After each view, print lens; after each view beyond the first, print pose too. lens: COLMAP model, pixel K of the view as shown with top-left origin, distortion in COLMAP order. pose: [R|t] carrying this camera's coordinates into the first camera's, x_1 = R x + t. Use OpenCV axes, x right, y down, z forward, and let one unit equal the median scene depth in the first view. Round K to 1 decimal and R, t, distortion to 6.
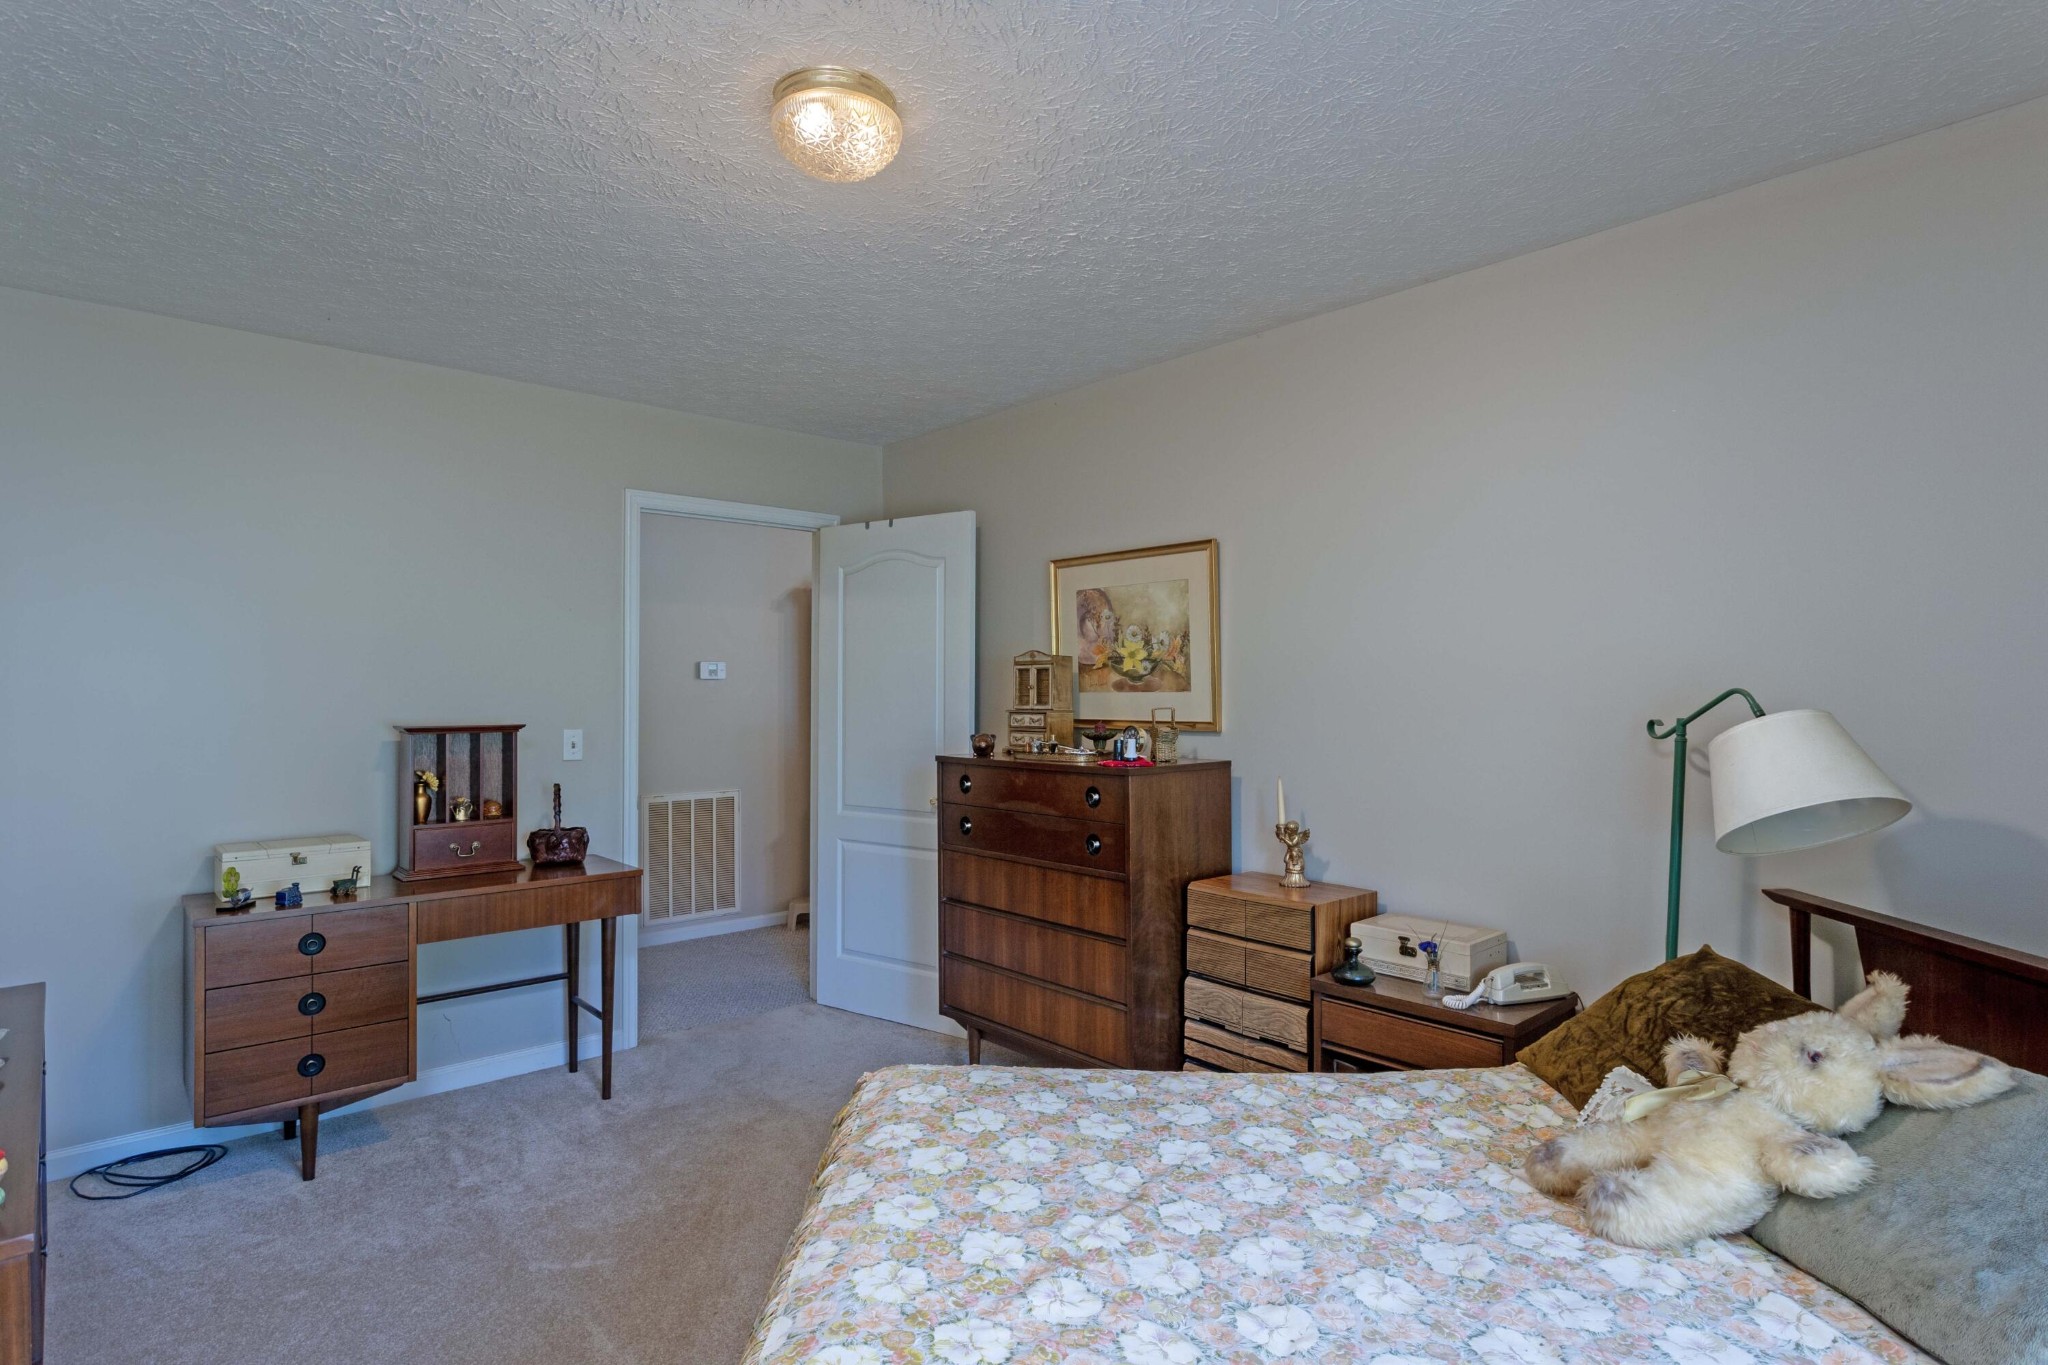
lens RADIAL K [[1058.2, 0, 1027.7], [0, 1058.2, 680.2], [0, 0, 1]] dist [-0.000990, 0.001917]
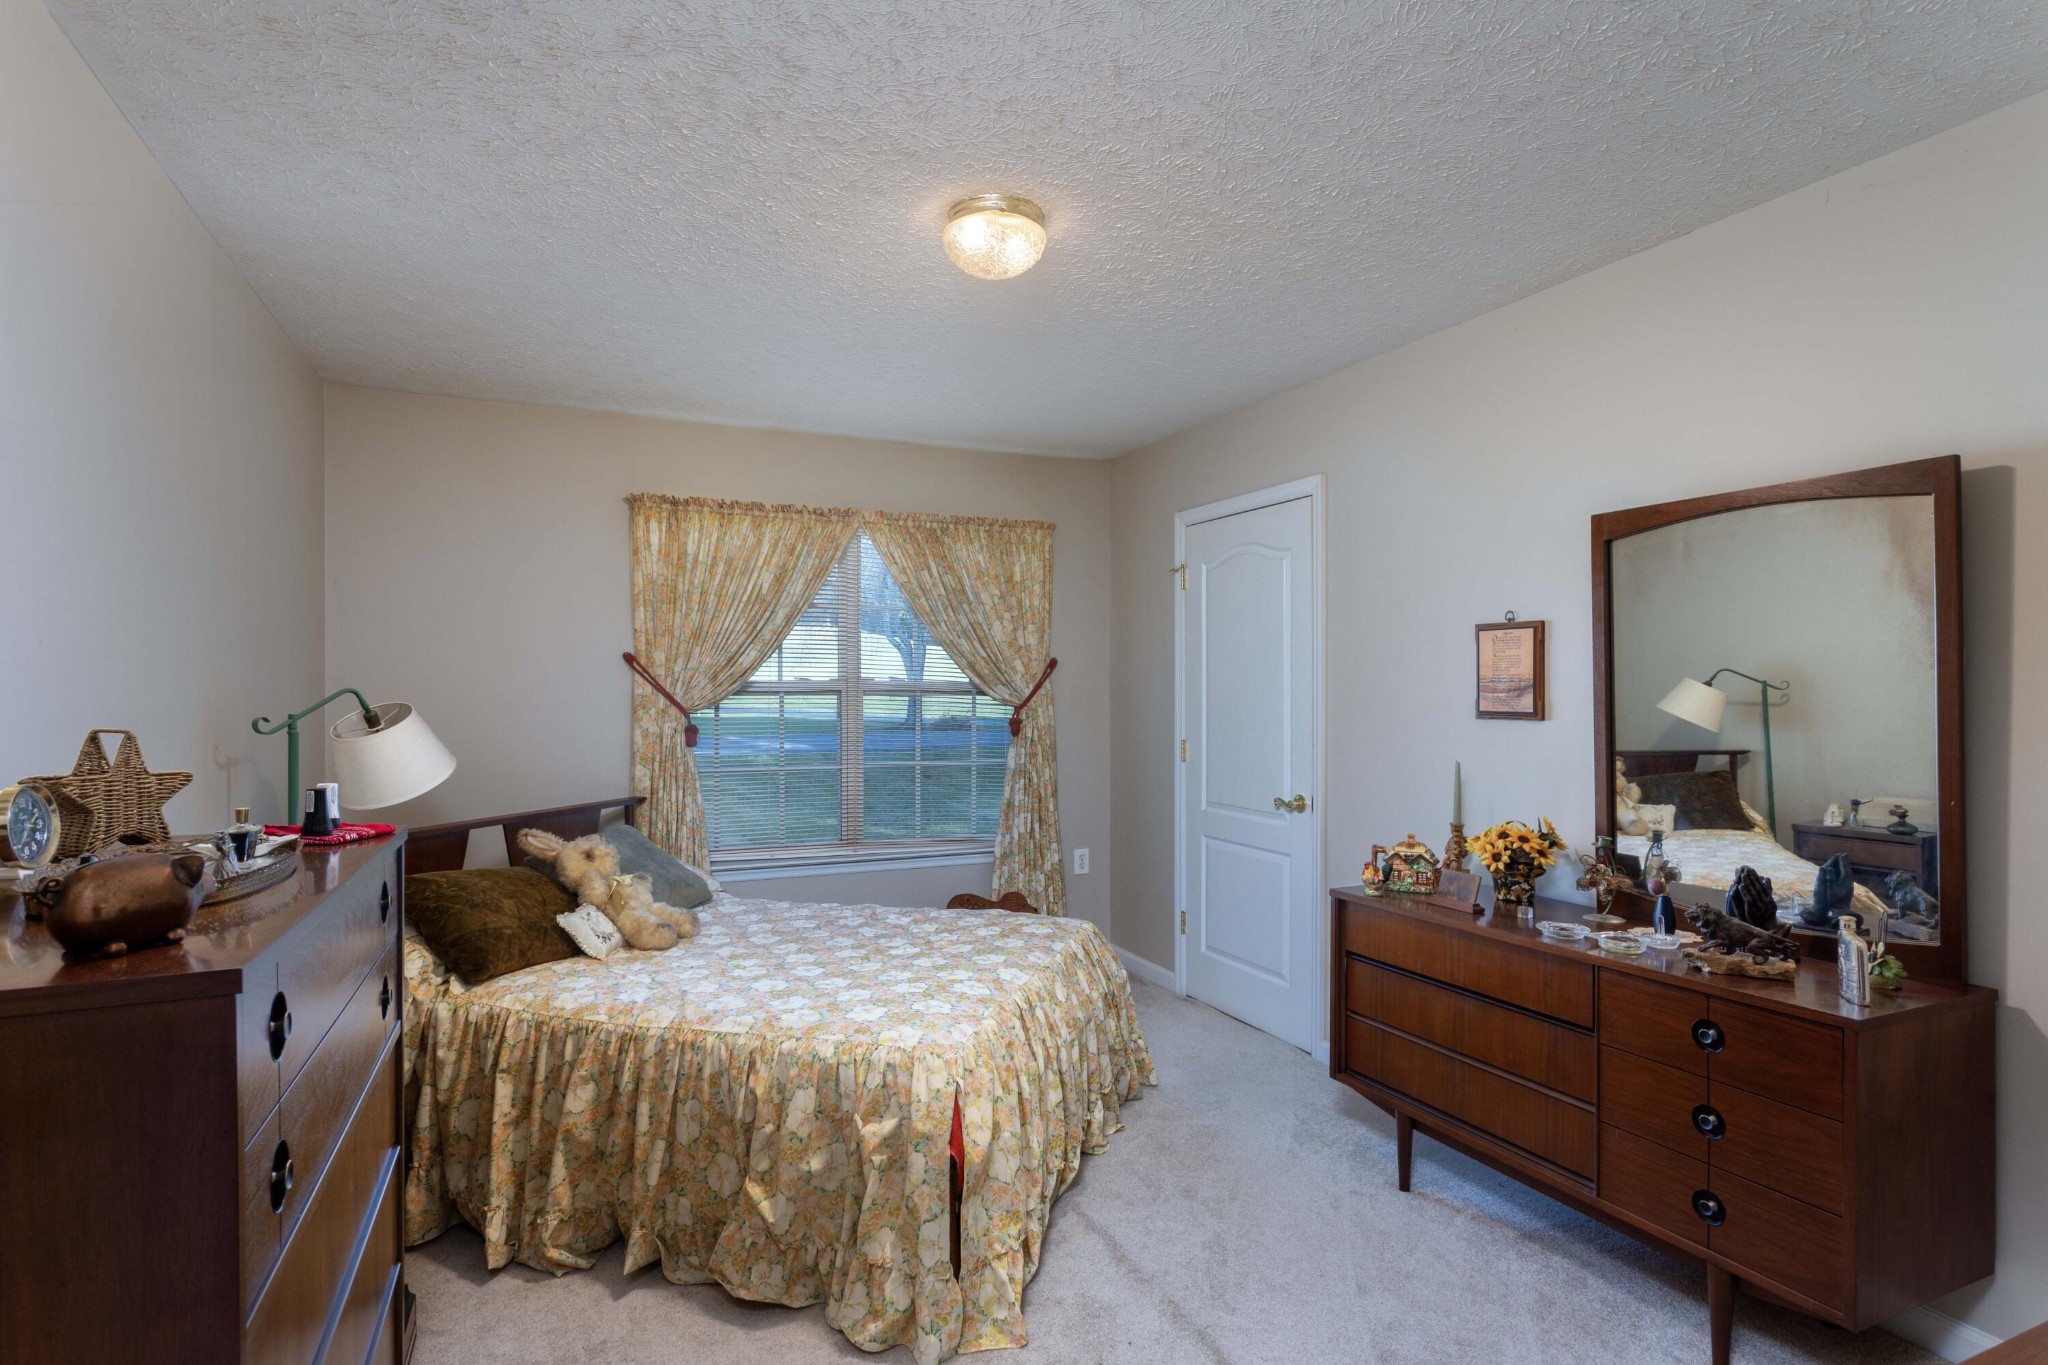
lens RADIAL K [[1058.2, 0, 1027.7], [0, 1058.2, 680.2], [0, 0, 1]] dist [-0.000990, 0.001917]
pose [[-0.952977, 0.007437, 0.302951, -0.337279], [0.002854, 0.999875, -0.015568, 0.012202], [-0.303029, -0.013972, -0.952879, 1.234755]]
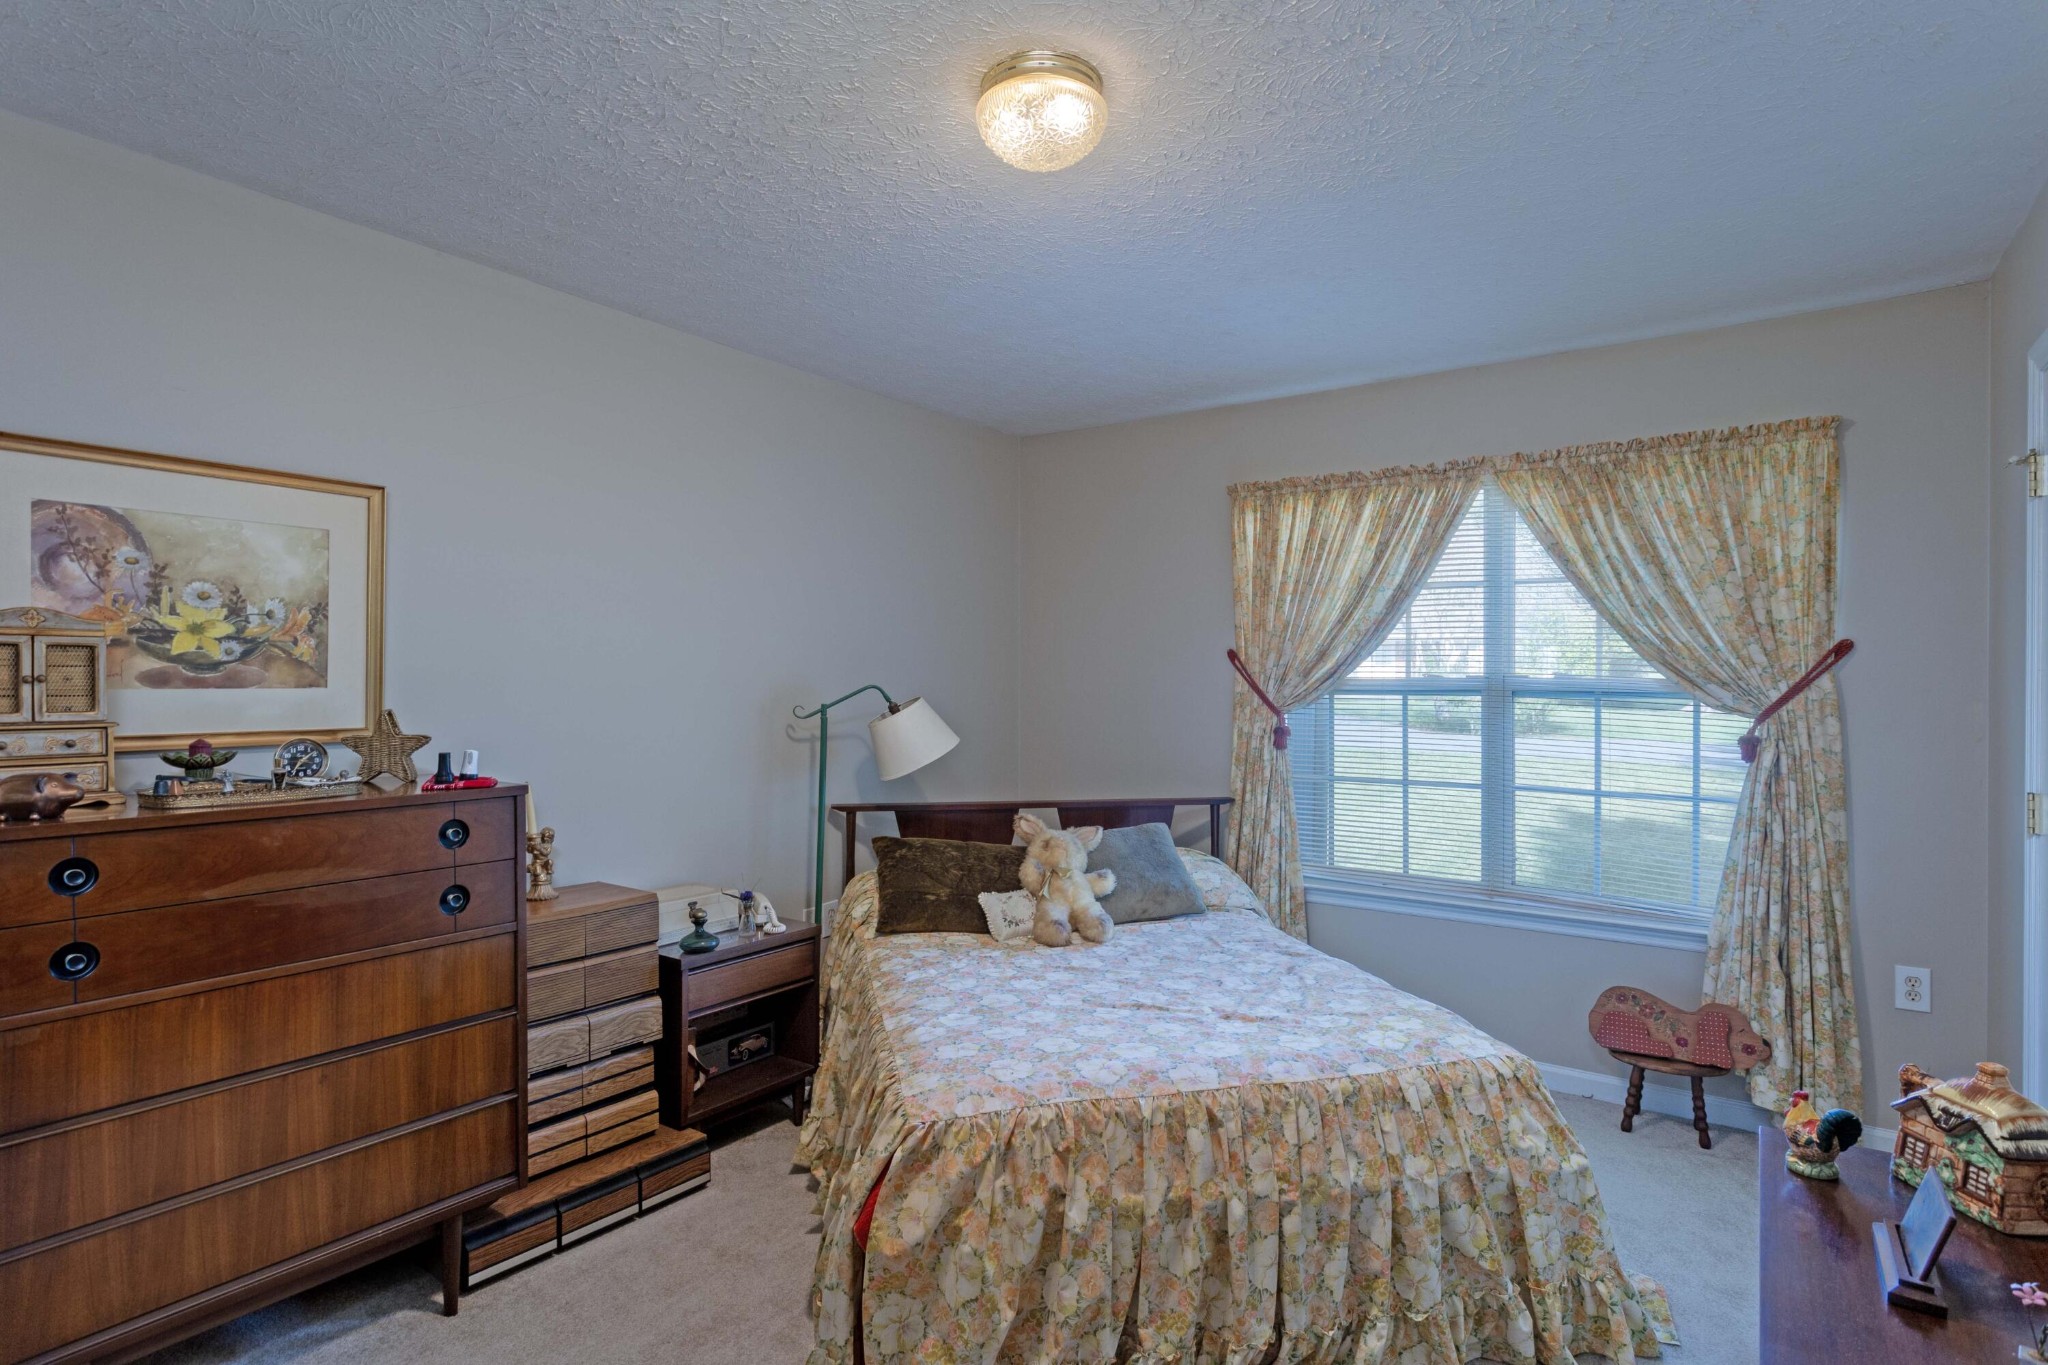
lens RADIAL K [[1058.2, 0, 1027.7], [0, 1058.2, 680.2], [0, 0, 1]] dist [-0.000990, 0.001917]
pose [[-0.215412, 0.005544, 0.976508, -0.644944], [-0.010087, 0.999918, -0.007902, 0.006599], [-0.976471, -0.011552, -0.215338, 0.689553]]
